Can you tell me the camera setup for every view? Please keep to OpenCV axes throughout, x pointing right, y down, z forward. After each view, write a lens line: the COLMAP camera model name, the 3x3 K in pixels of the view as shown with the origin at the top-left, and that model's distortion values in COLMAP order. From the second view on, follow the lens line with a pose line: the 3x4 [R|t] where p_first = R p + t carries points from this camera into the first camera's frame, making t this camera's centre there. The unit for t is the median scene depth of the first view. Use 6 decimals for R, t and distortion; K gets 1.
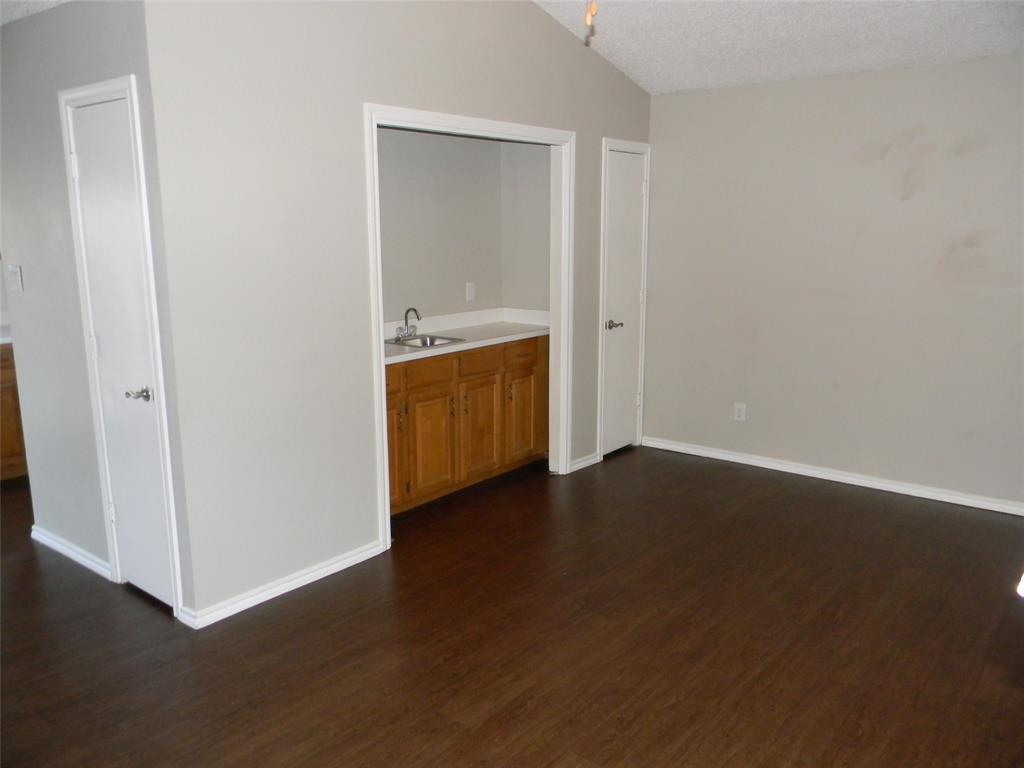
lens RADIAL K [[812.5, 0, 511.4], [0, 812.5, 391.8], [0, 0, 1]] dist [0.000970, 0.007556]
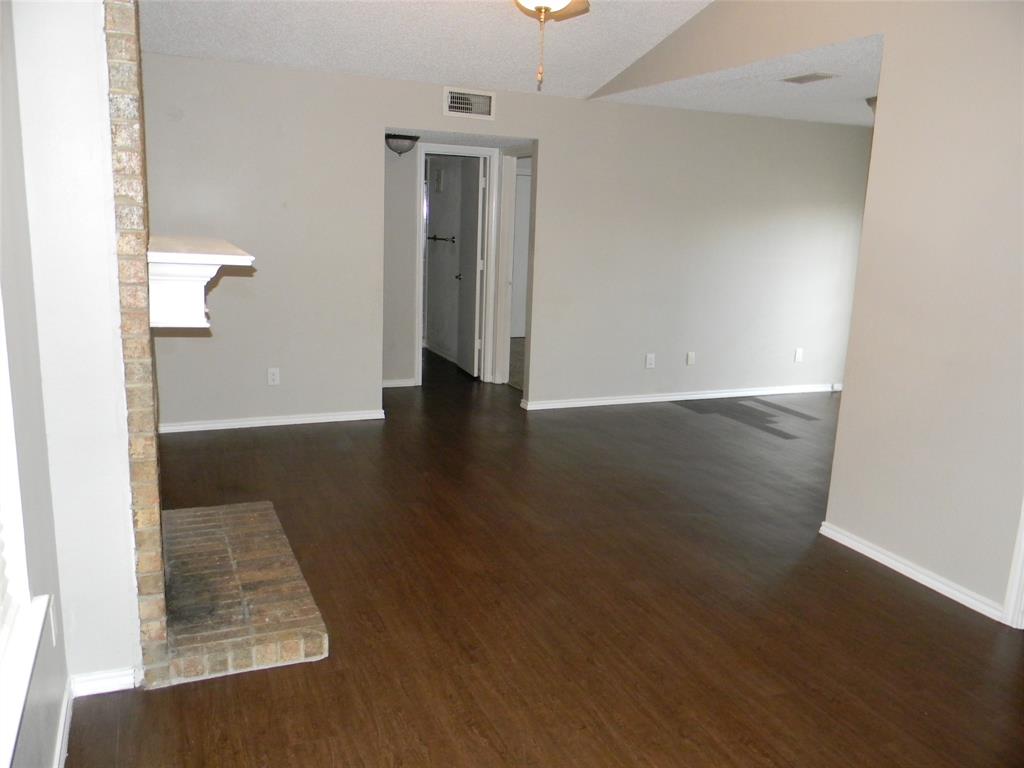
lens RADIAL K [[812.5, 0, 514.1], [0, 812.5, 383.2], [0, 0, 1]] dist [0.000970, 0.007556]
pose [[-0.456966, 0.166670, -0.873730, 1.084827], [-0.225118, 0.928637, 0.294882, -0.233490], [0.860526, 0.331443, -0.386835, 1.177301]]
